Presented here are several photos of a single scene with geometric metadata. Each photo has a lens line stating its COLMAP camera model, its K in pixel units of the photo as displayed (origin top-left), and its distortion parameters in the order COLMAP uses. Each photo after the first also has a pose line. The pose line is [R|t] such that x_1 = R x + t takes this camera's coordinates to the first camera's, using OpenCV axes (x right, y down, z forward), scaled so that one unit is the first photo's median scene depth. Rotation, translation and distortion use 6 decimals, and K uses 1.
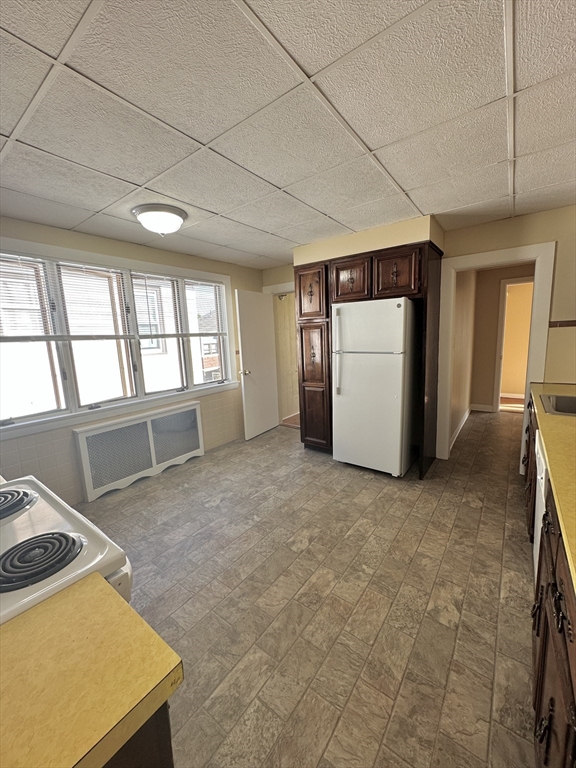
lens RADIAL K [[301.7, 0, 282.7], [0, 301.7, 387.7], [0, 0, 1]] dist [-0.002054, 0.000398]
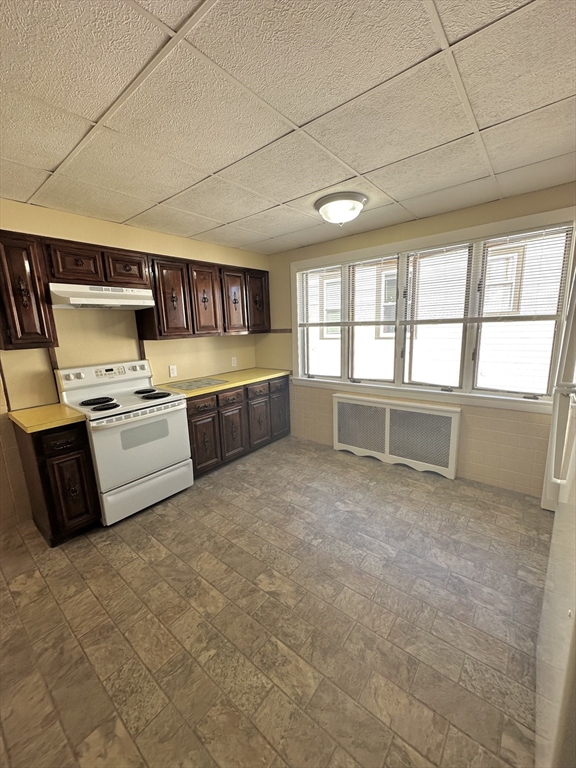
lens RADIAL K [[306.4, 0, 288.8], [0, 306.4, 380.1], [0, 0, 1]] dist [-0.002397, 0.000746]
pose [[-0.025834, 0.214657, -0.976348, 0.752803], [-0.132816, 0.967278, 0.216177, -0.219577], [0.990804, 0.135259, 0.003521, 0.952010]]
